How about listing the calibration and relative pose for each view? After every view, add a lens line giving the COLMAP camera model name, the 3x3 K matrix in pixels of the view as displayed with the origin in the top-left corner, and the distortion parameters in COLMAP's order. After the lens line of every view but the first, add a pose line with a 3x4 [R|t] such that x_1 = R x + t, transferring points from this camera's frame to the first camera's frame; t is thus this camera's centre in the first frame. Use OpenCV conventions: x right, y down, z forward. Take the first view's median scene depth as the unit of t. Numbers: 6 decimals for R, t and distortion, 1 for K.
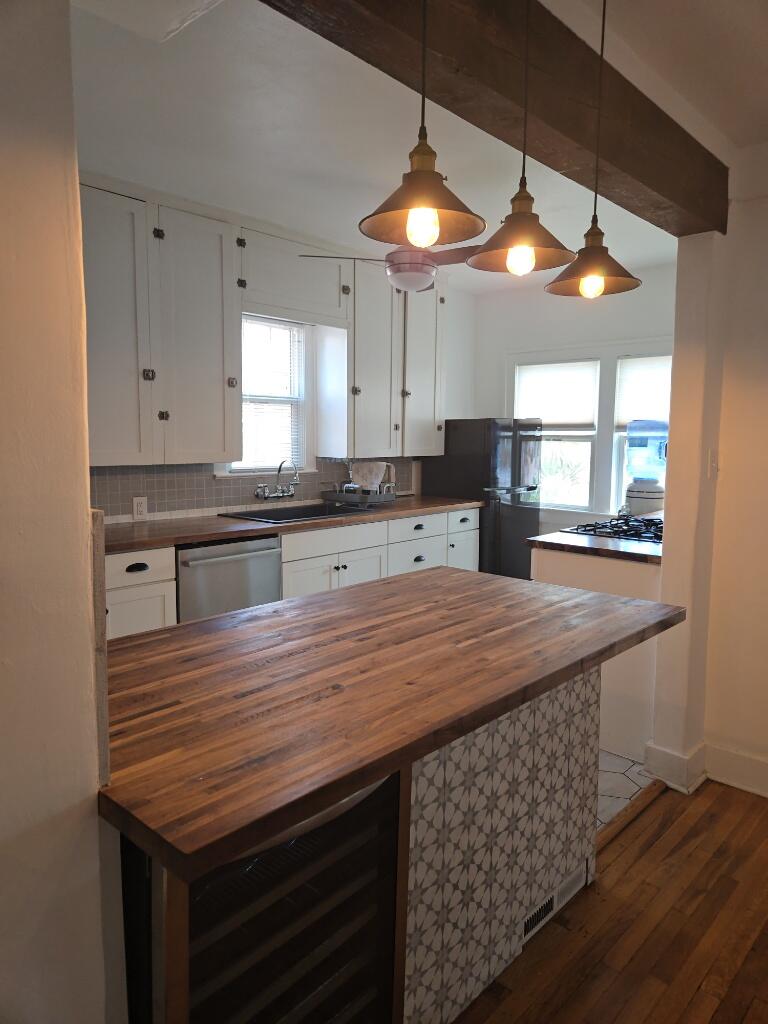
lens RADIAL K [[714.9, 0, 383.6], [0, 714.9, 505.2], [0, 0, 1]] dist [0.073228, -0.056614]
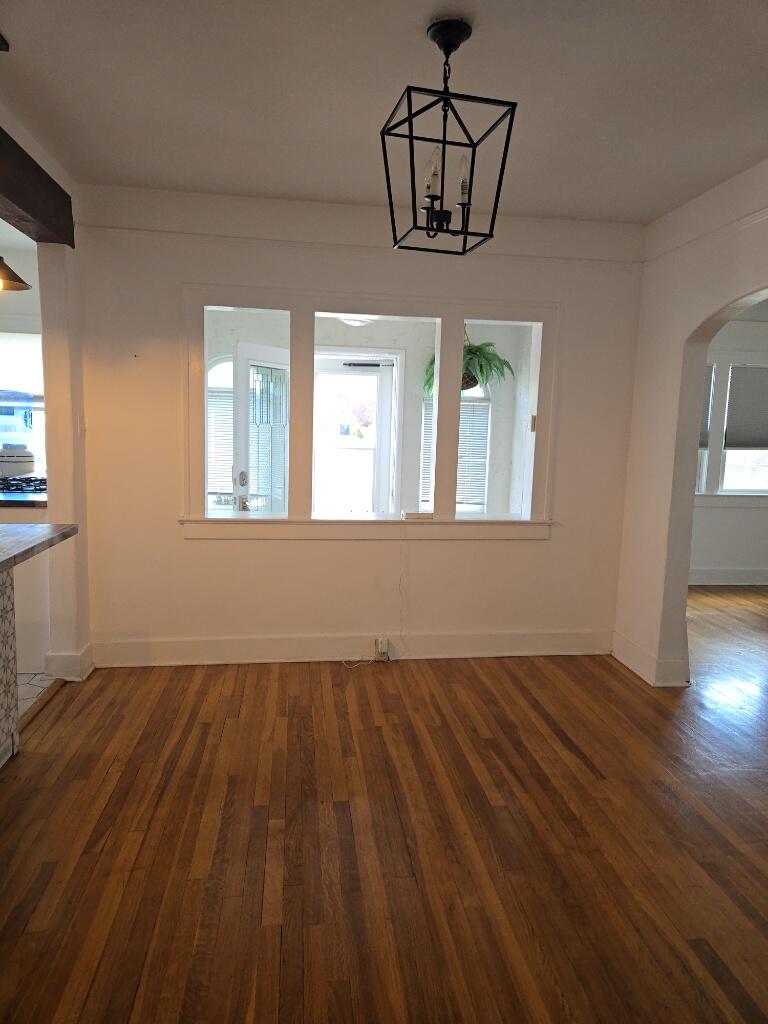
lens RADIAL K [[714.9, 0, 384.1], [0, 714.9, 513.0], [0, 0, 1]] dist [0.073228, -0.056614]
pose [[0.660699, -0.086094, 0.745697, -0.178701], [0.058952, 0.996284, 0.062793, 0.053399], [-0.748333, 0.002473, 0.663319, -0.283644]]
